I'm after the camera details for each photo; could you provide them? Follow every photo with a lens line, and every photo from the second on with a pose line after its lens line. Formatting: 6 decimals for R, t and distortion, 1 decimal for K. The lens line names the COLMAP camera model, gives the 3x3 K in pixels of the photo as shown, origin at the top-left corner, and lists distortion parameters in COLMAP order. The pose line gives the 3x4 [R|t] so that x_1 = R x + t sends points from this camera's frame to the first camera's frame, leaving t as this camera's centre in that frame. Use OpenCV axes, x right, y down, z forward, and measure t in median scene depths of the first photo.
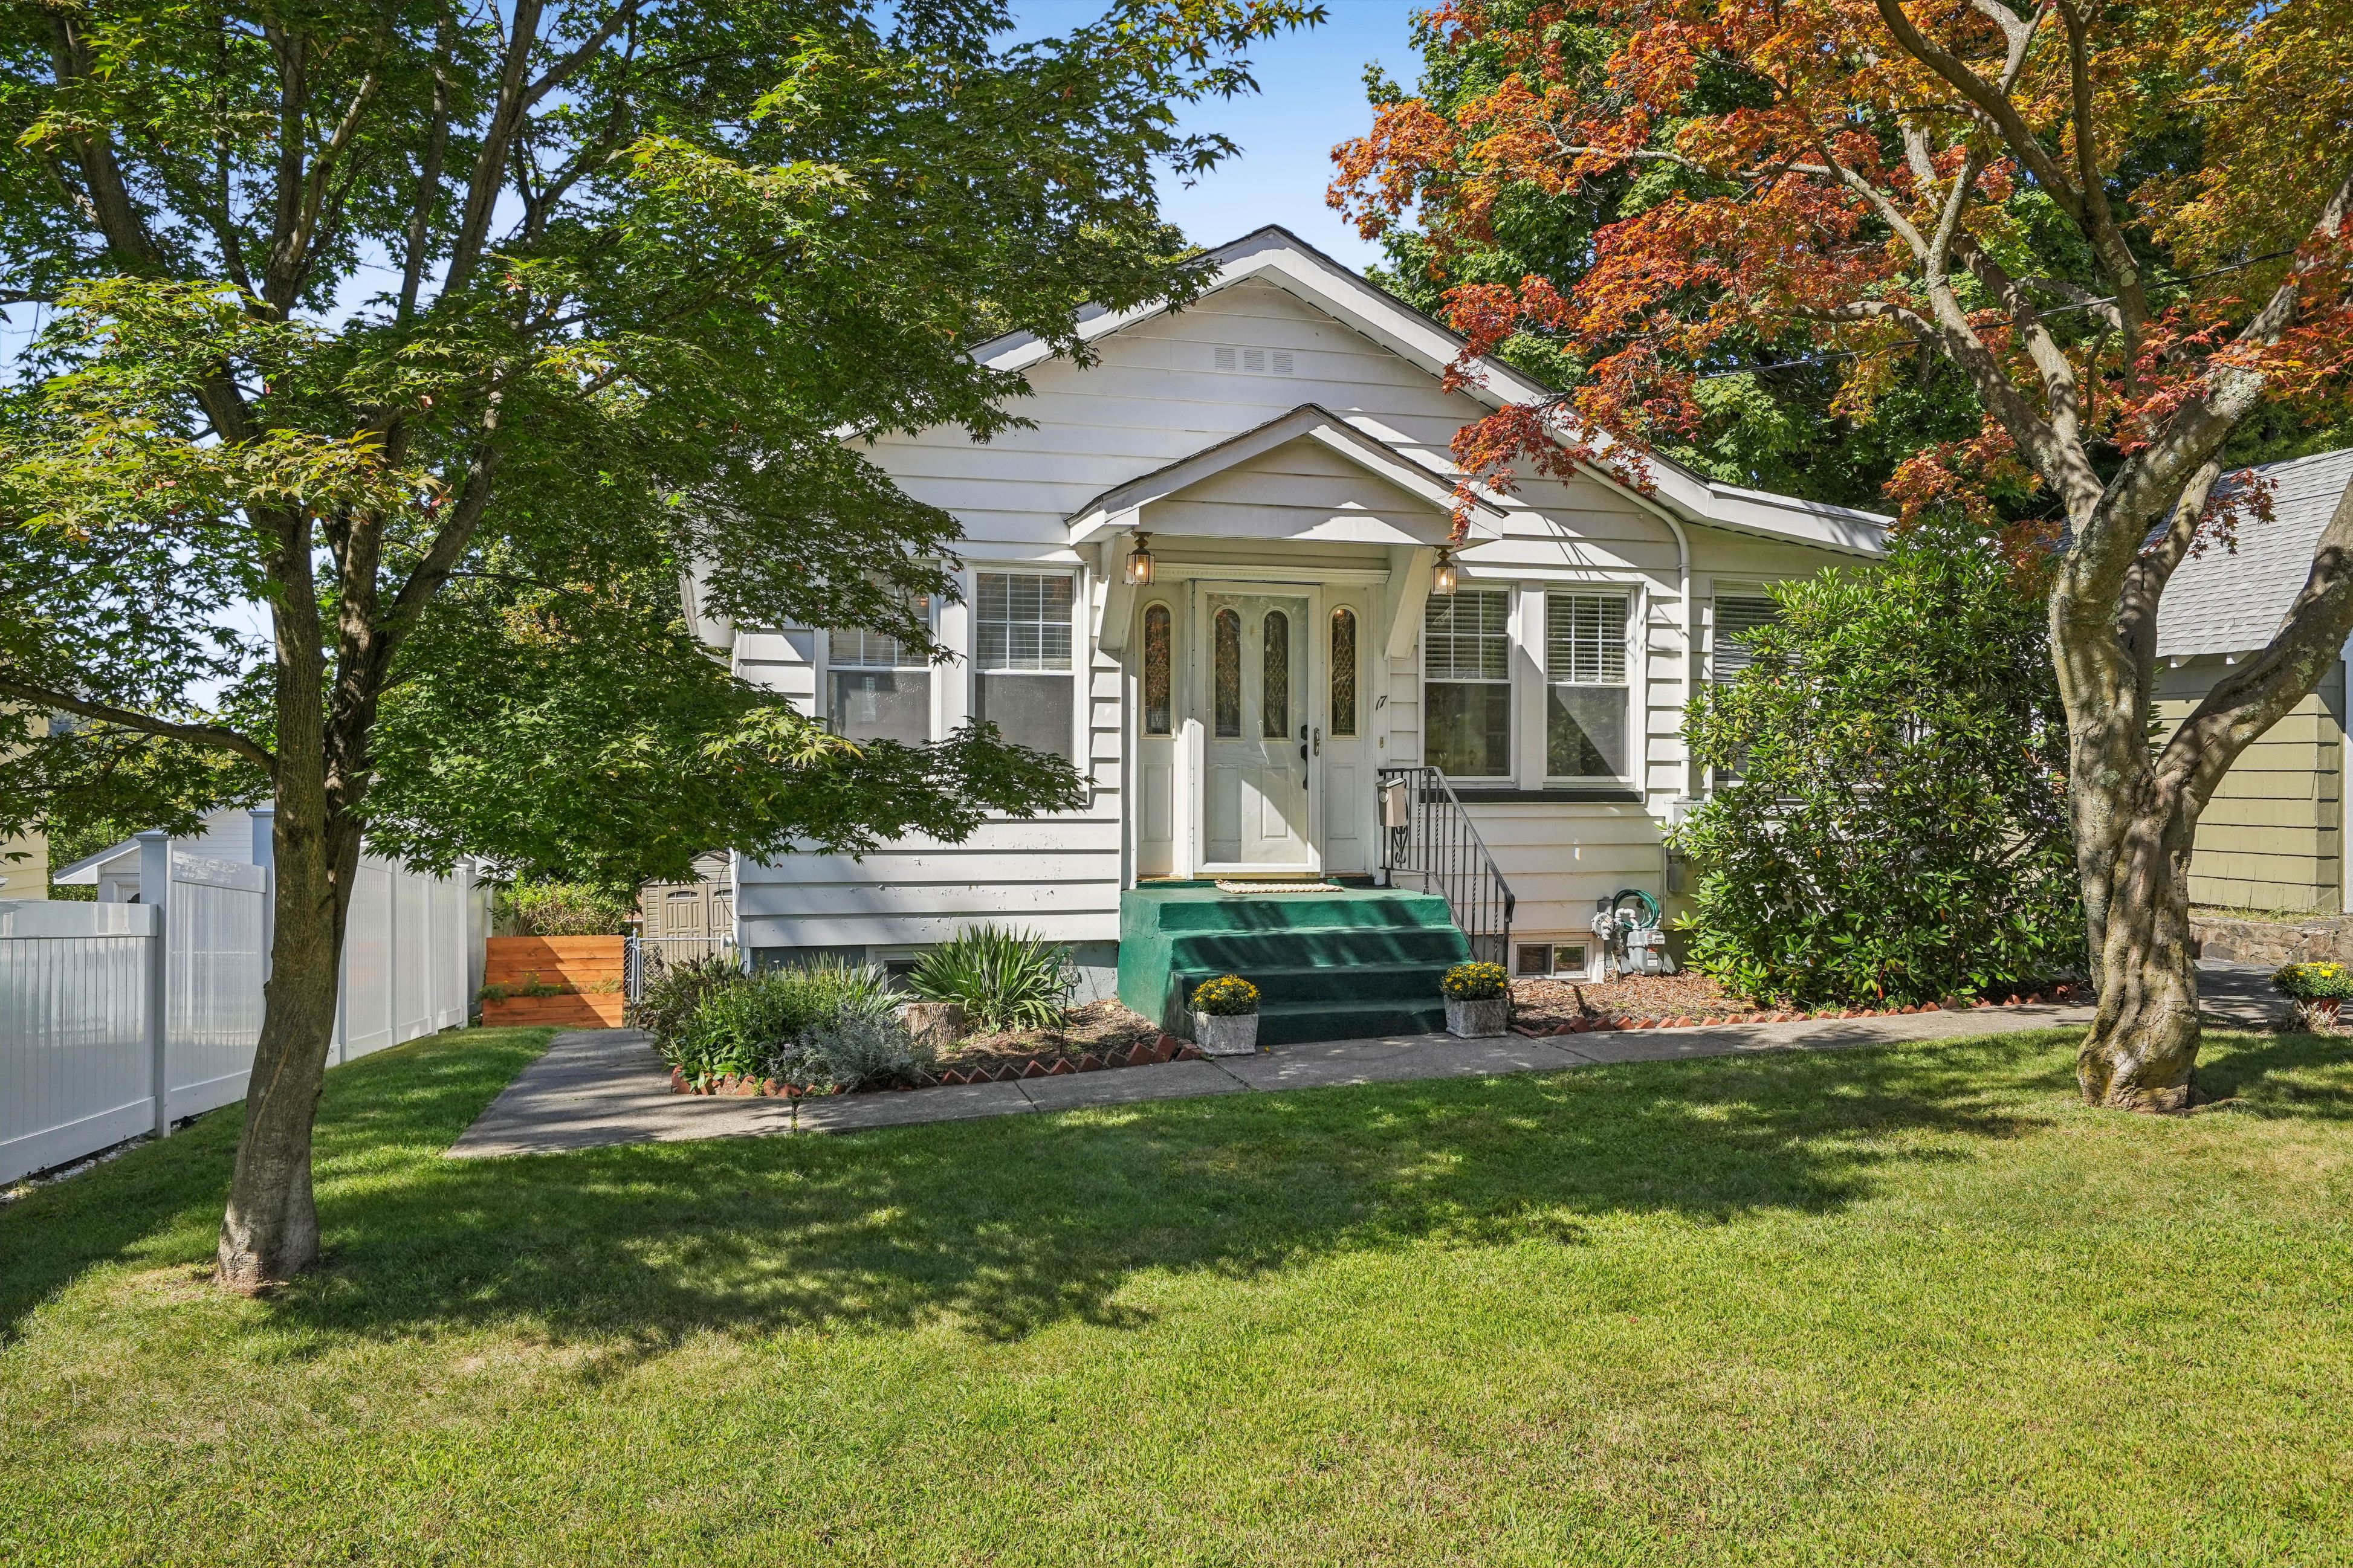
lens RADIAL K [[1738.0, 0, 1173.4], [0, 1738.0, 778.1], [0, 0, 1]] dist [0.001284, -0.003972]
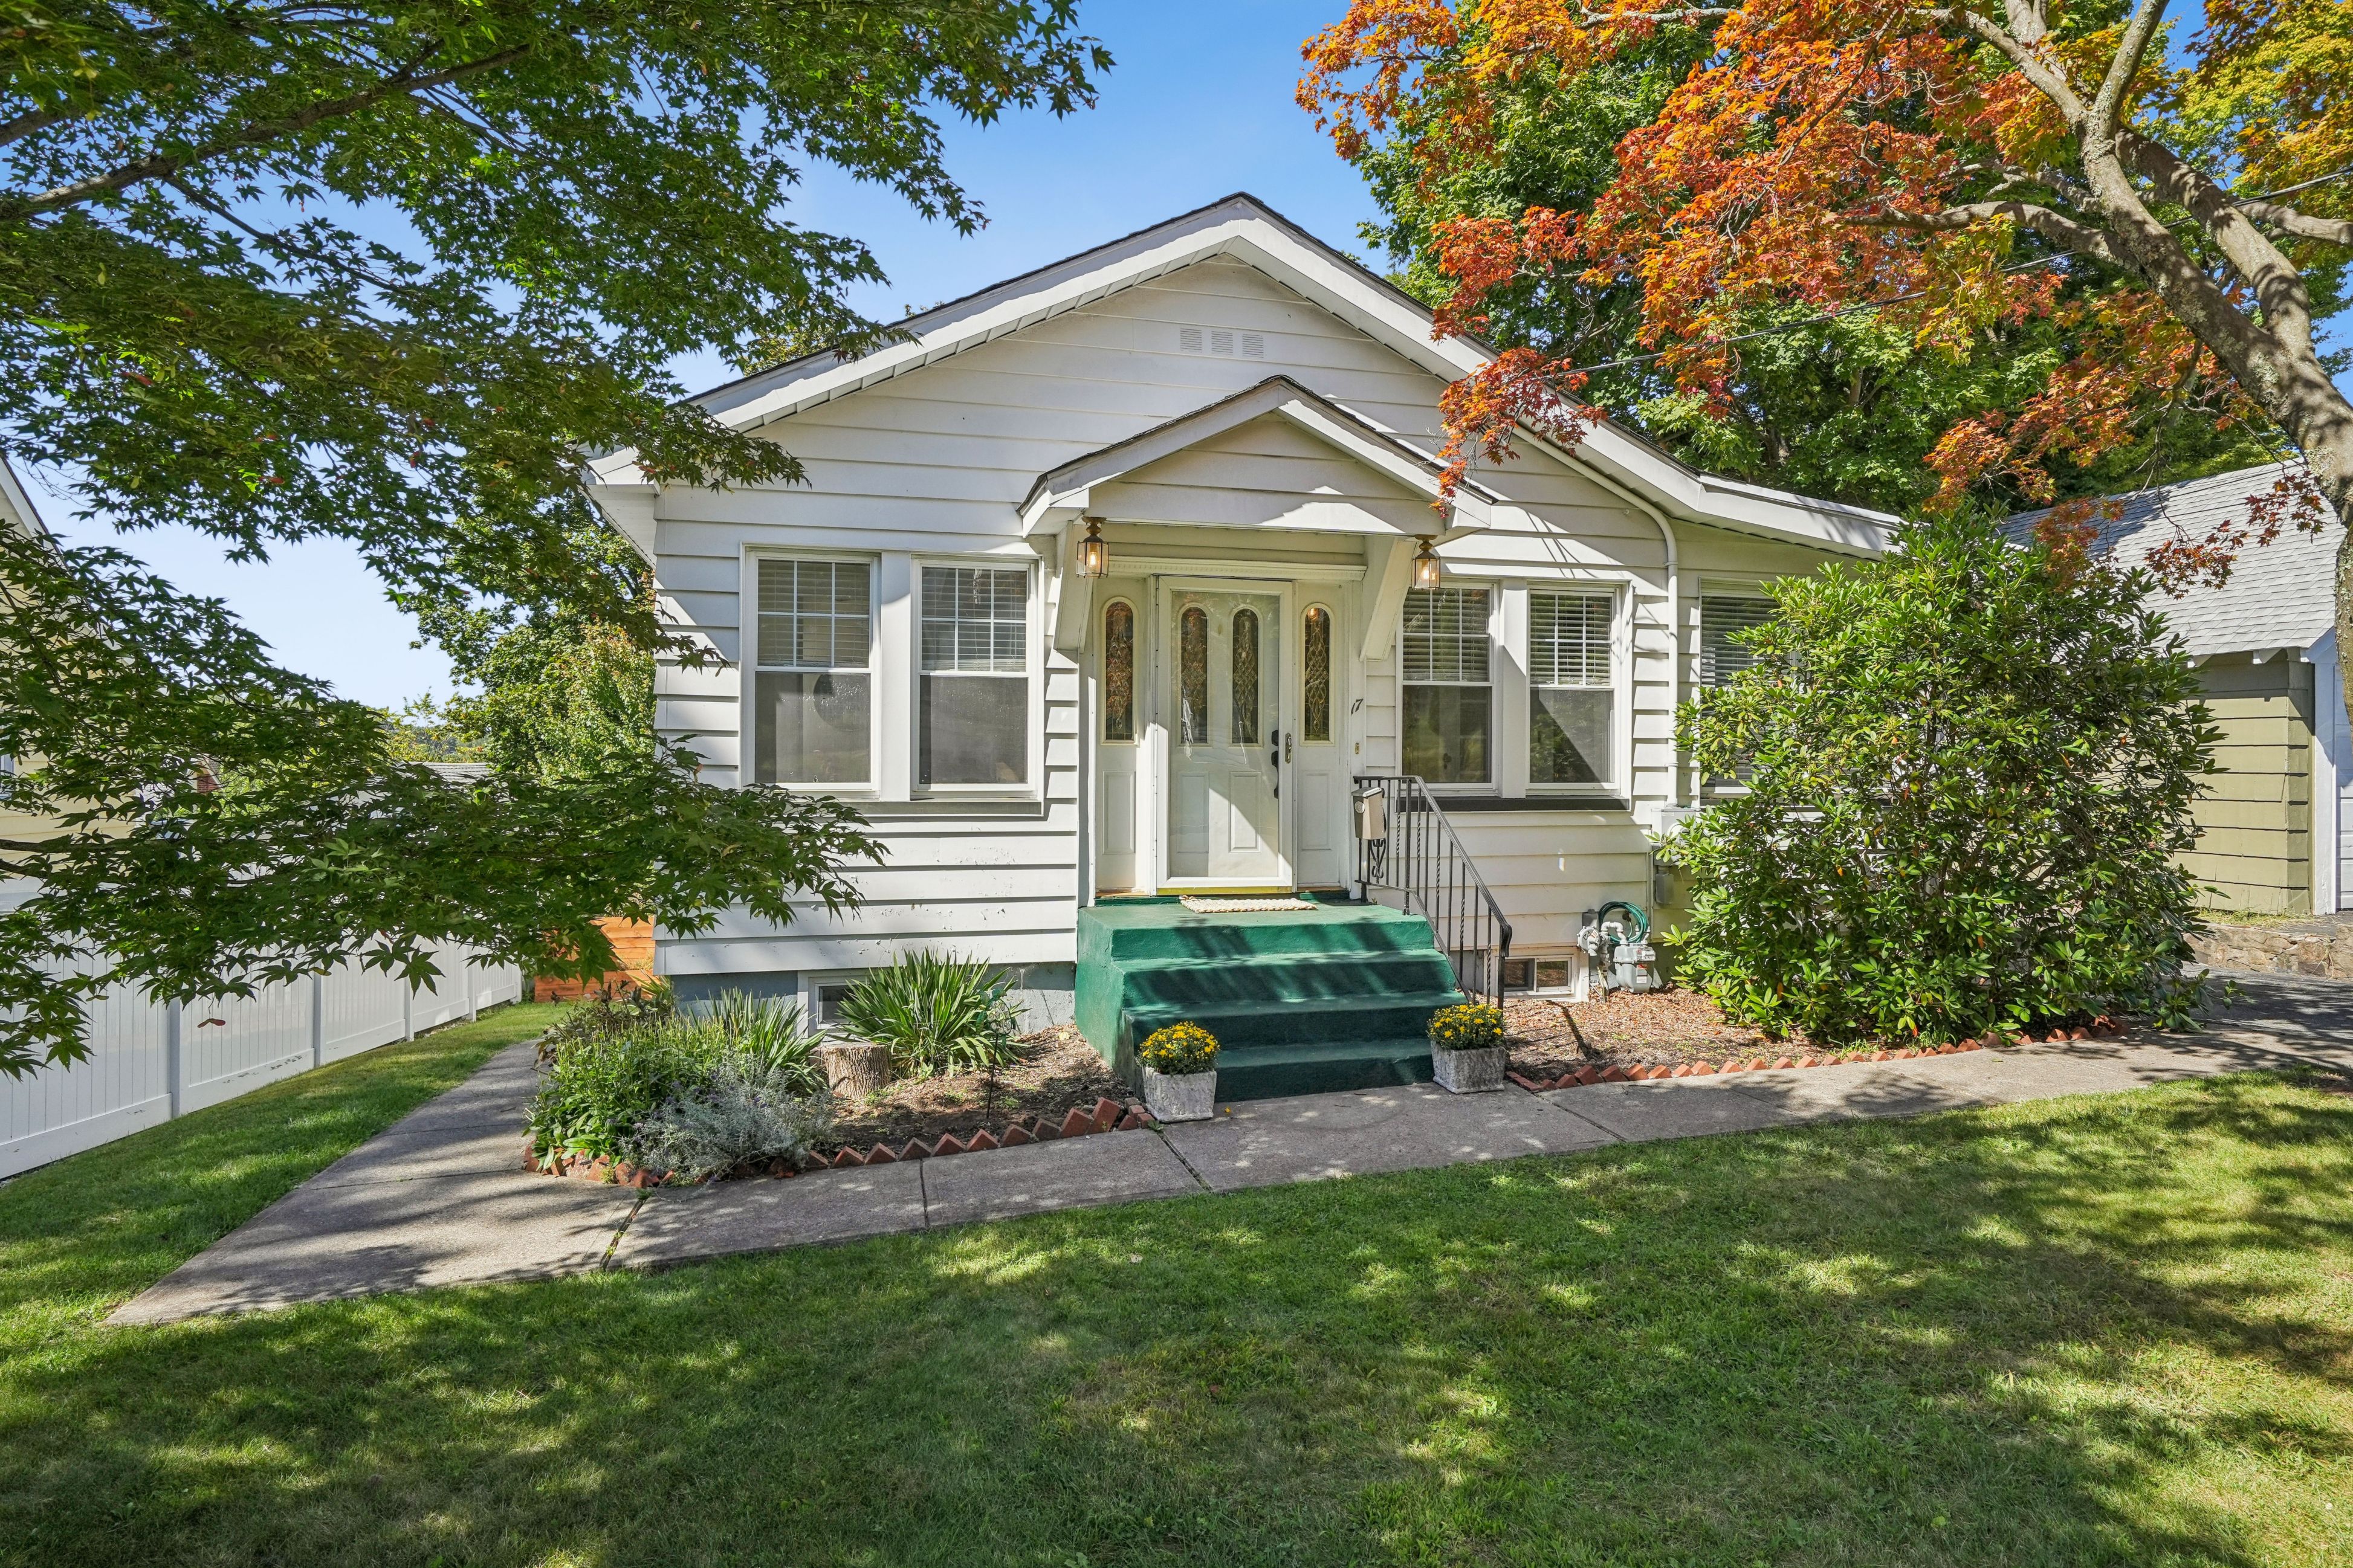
lens RADIAL K [[1354.9, 0, 1180.6], [0, 1354.9, 781.1], [0, 0, 1]] dist [-0.003902, 0.001598]
pose [[0.999998, -0.000562, -0.001872, 0.026991], [0.000584, 0.999932, 0.011650, -0.012126], [0.001865, -0.011651, 0.999930, 0.280774]]
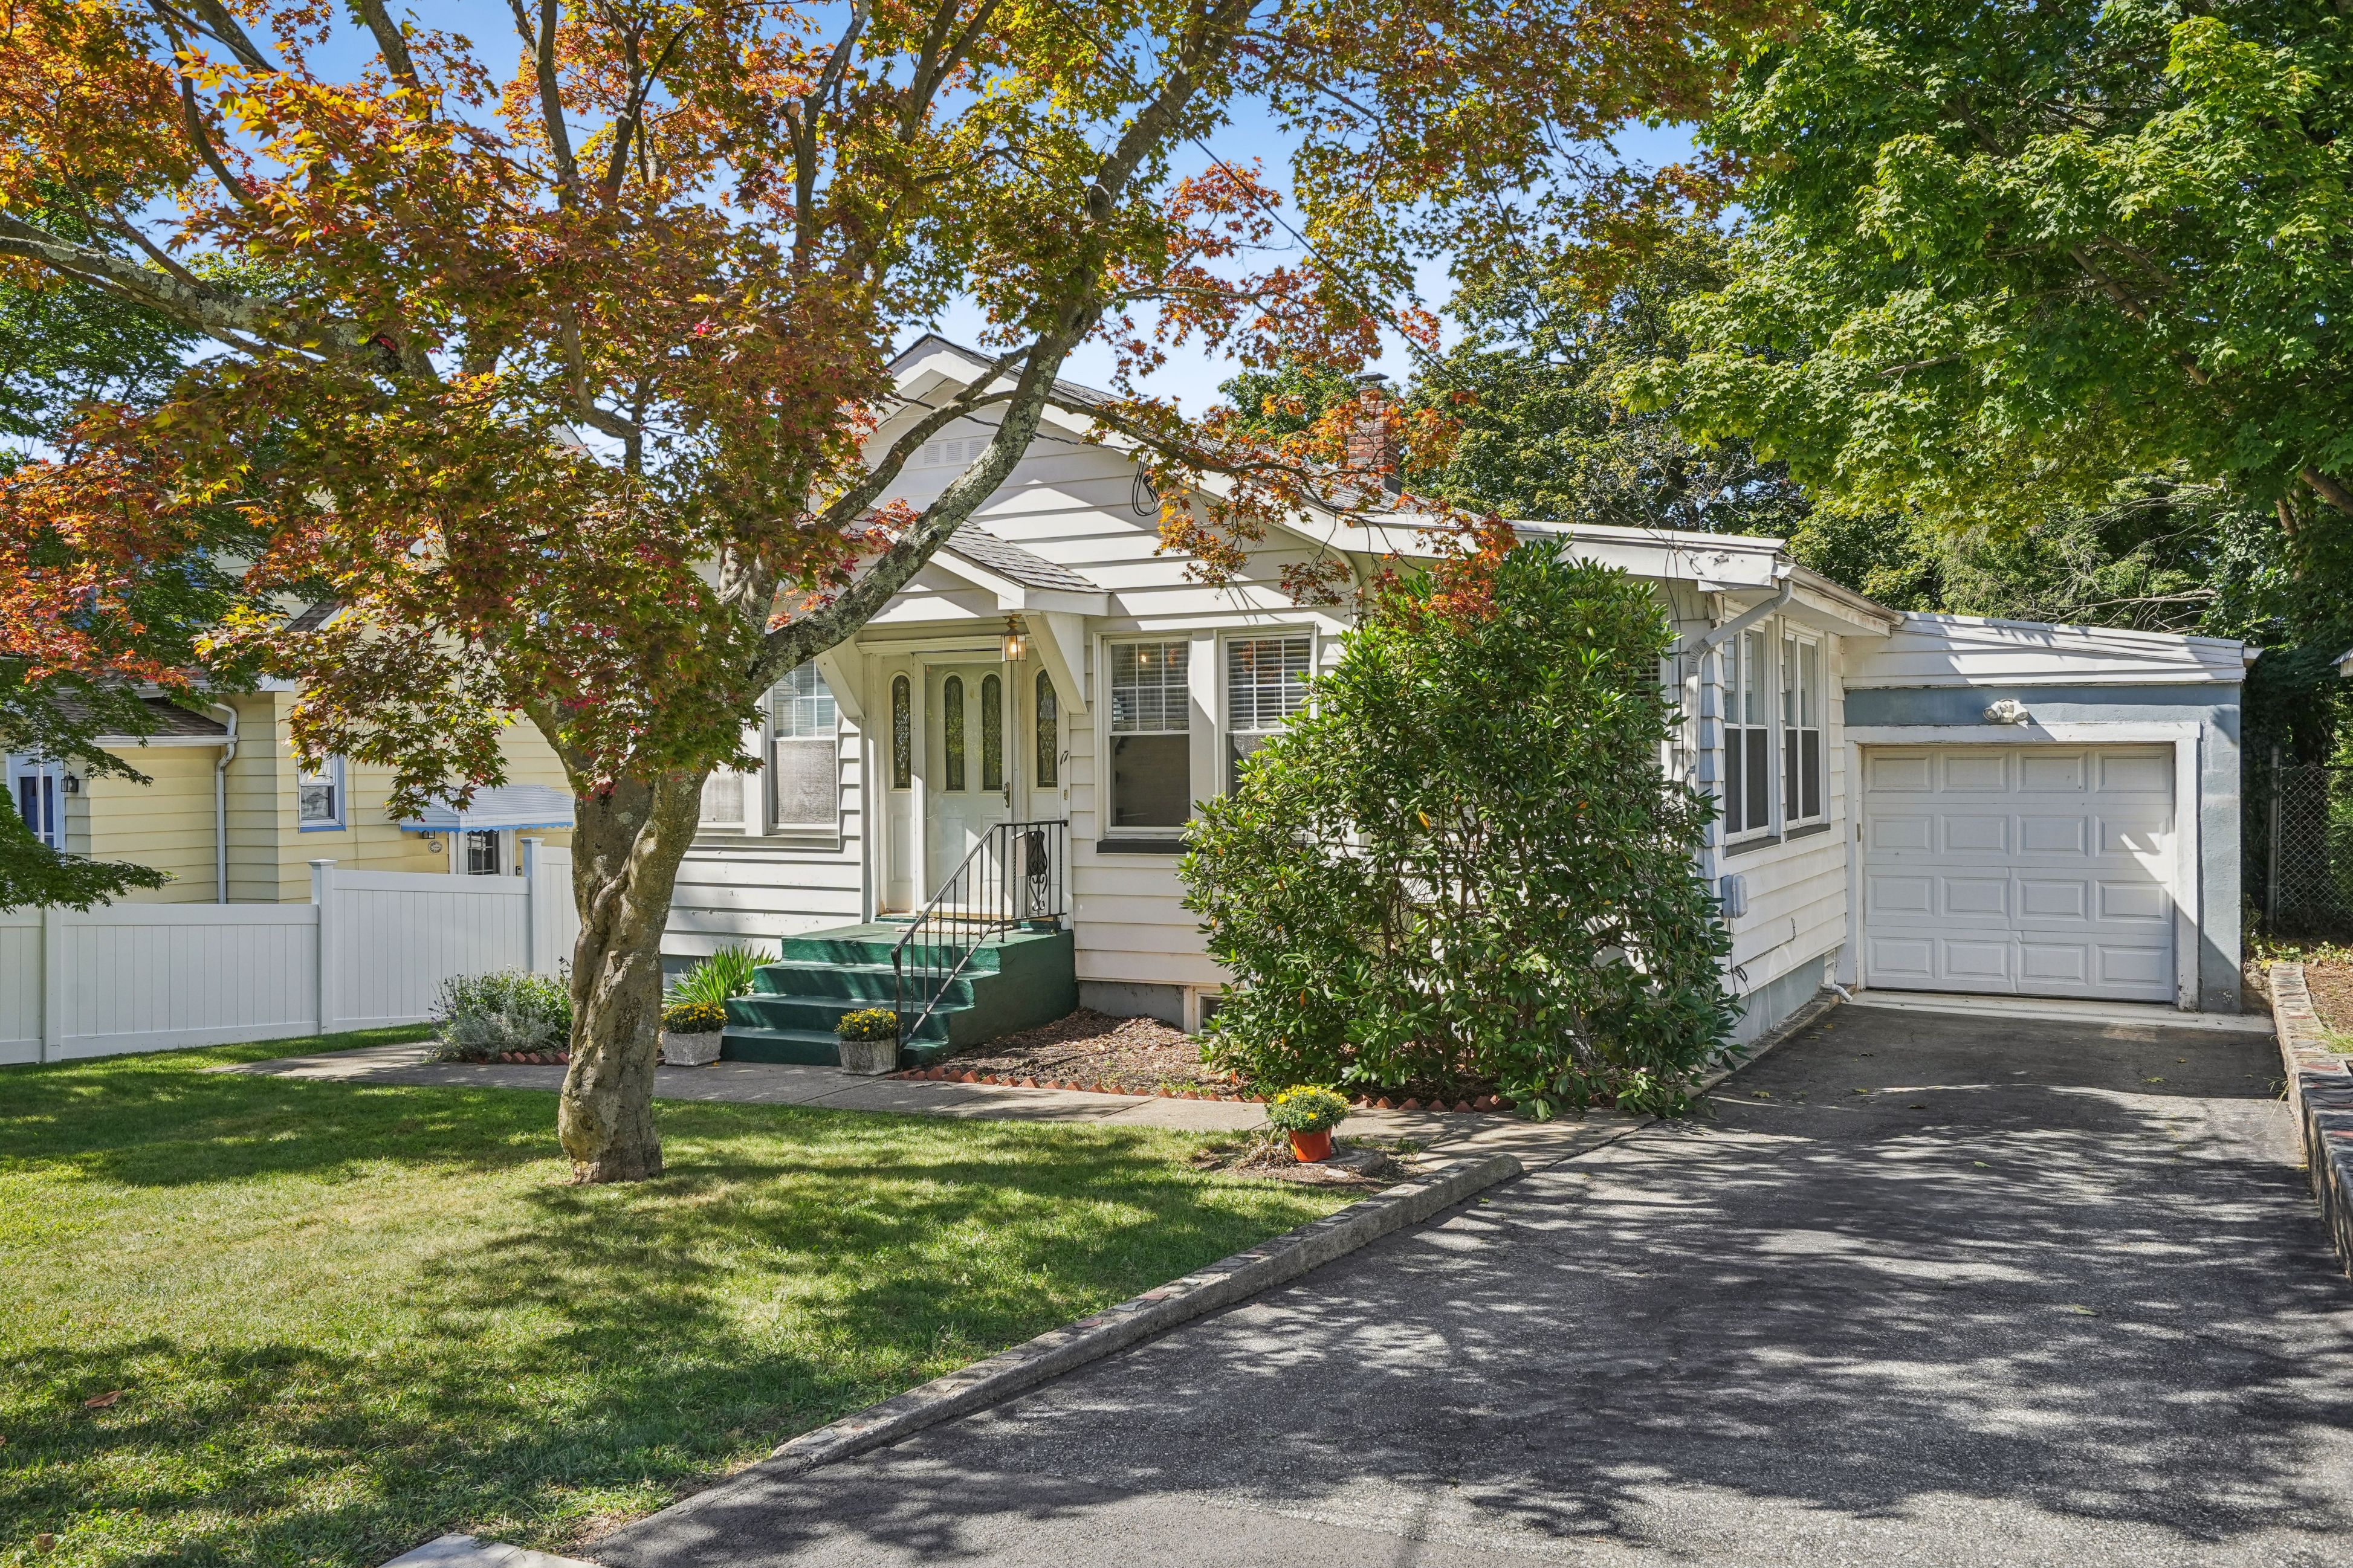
lens RADIAL K [[1894.6, 0, 1176.3], [0, 1894.6, 786.5], [0, 0, 1]] dist [0.002850, 0.000225]
pose [[0.722859, 0.000337, -0.690995, 1.033342], [0.013490, 0.999802, 0.014599, -0.044424], [0.690864, -0.019874, 0.722712, 0.231301]]
